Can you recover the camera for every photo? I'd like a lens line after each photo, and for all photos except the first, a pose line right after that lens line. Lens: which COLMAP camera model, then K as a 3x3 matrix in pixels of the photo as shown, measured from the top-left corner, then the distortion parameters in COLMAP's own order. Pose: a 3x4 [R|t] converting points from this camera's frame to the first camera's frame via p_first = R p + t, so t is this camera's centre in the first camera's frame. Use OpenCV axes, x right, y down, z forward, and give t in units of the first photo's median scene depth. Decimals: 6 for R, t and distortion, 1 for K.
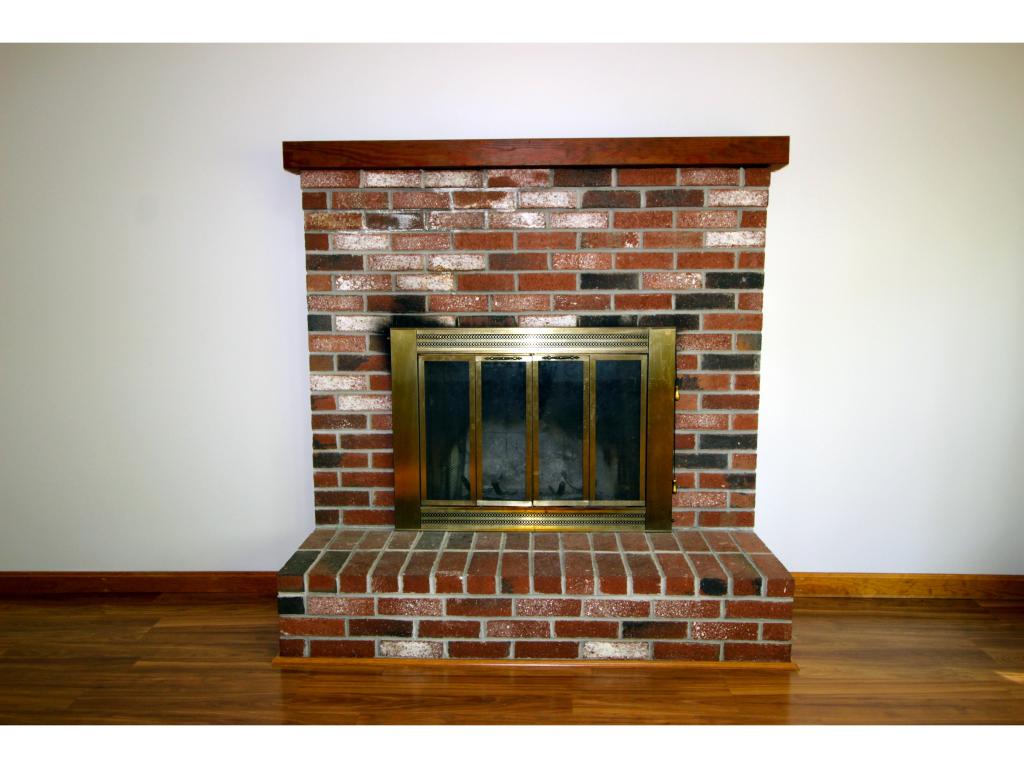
lens RADIAL K [[754.0, 0, 515.1], [0, 754.0, 378.9], [0, 0, 1]] dist [0.024993, 0.002061]
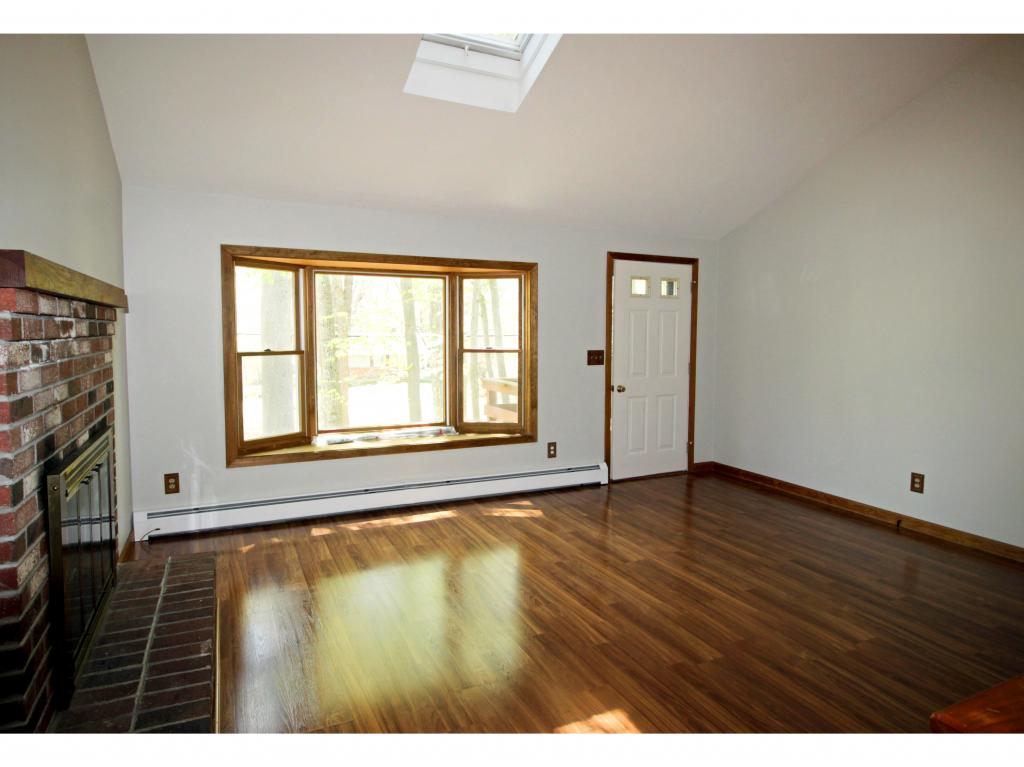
lens RADIAL K [[601.7, 0, 502.7], [0, 601.7, 378.6], [0, 0, 1]] dist [-0.020100, -0.000124]
pose [[-0.457496, -0.072339, 0.886264, -0.996882], [0.096531, 0.986755, 0.130371, -0.217059], [-0.883957, 0.145196, -0.444453, 0.844694]]
